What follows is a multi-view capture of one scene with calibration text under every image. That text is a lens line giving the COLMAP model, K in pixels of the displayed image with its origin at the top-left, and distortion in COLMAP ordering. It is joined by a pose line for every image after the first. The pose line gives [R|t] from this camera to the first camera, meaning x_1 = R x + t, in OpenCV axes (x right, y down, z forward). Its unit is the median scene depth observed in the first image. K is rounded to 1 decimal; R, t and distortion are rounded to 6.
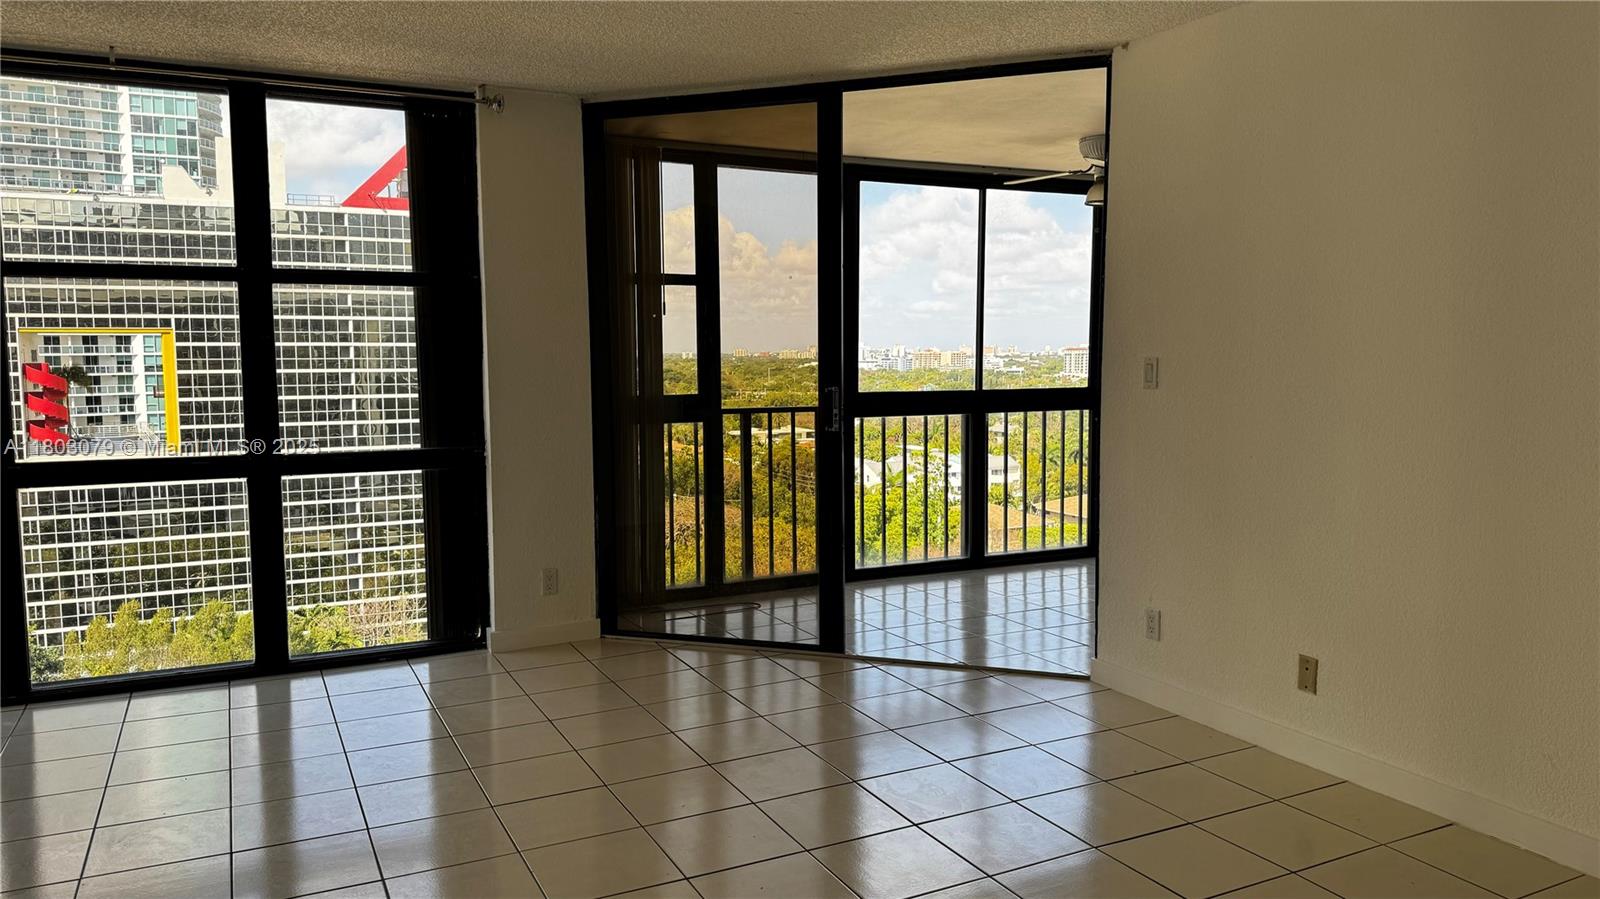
lens RADIAL K [[1120.4, 0, 800.0], [0, 1120.4, 459.2], [0, 0, 1]] dist [0.055690, -0.024017]
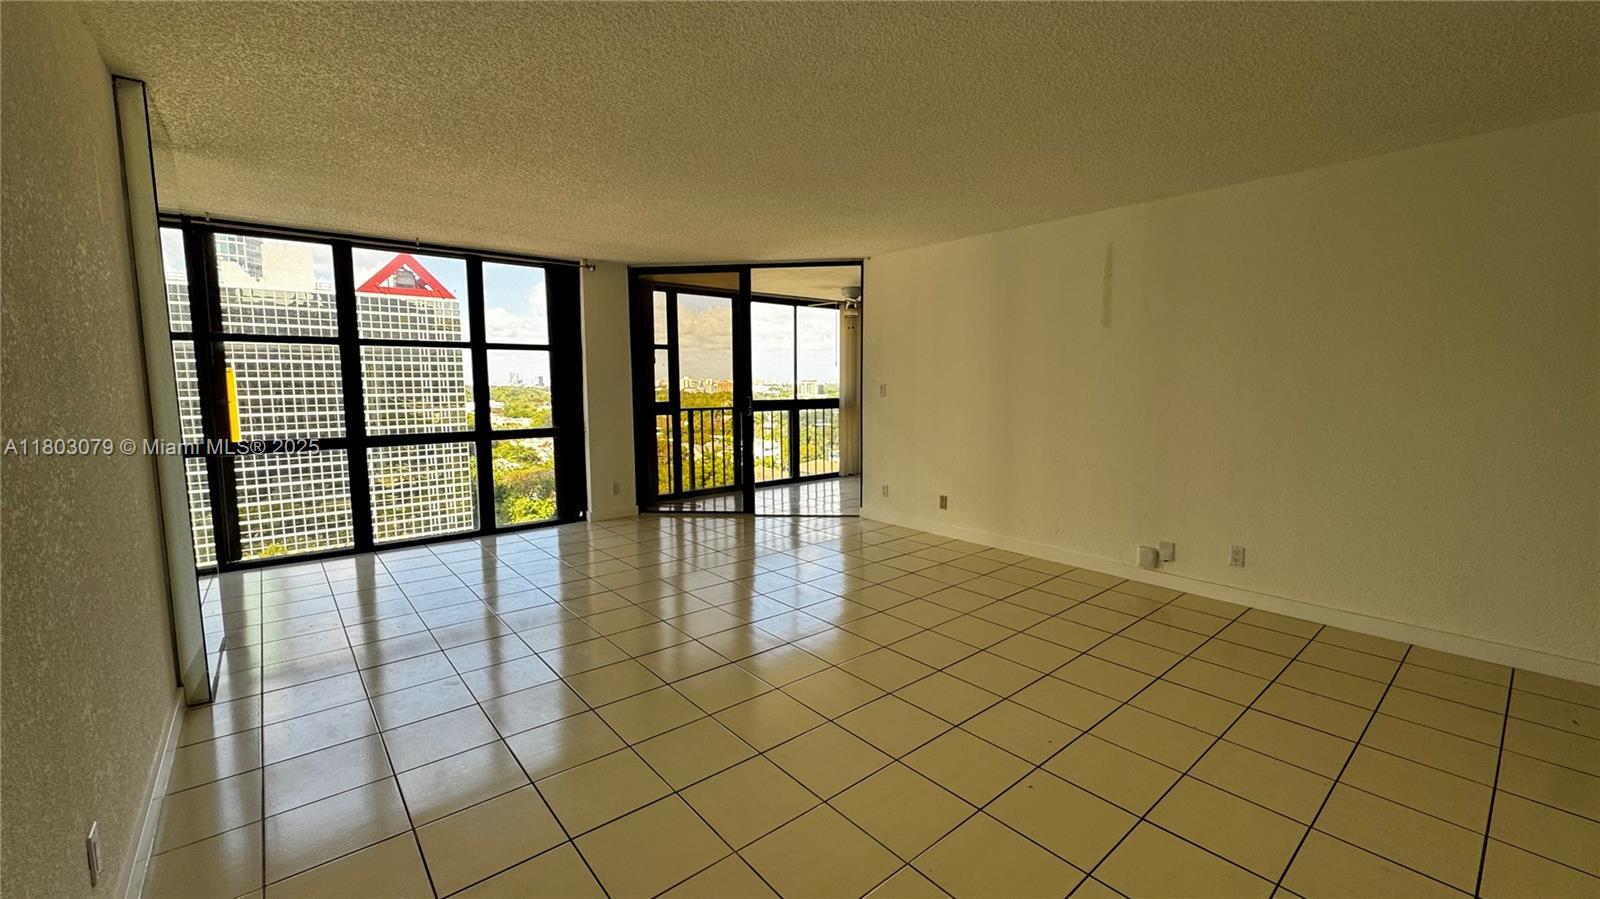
lens RADIAL K [[640.8, 0, 812.6], [0, 640.8, 448.5], [0, 0, 1]] dist [0.001947, 0.000236]
pose [[0.968964, -0.026690, 0.245758, -0.114060], [0.024901, 0.999636, 0.010383, 0.021117], [-0.245946, -0.003941, 0.969276, -0.201569]]
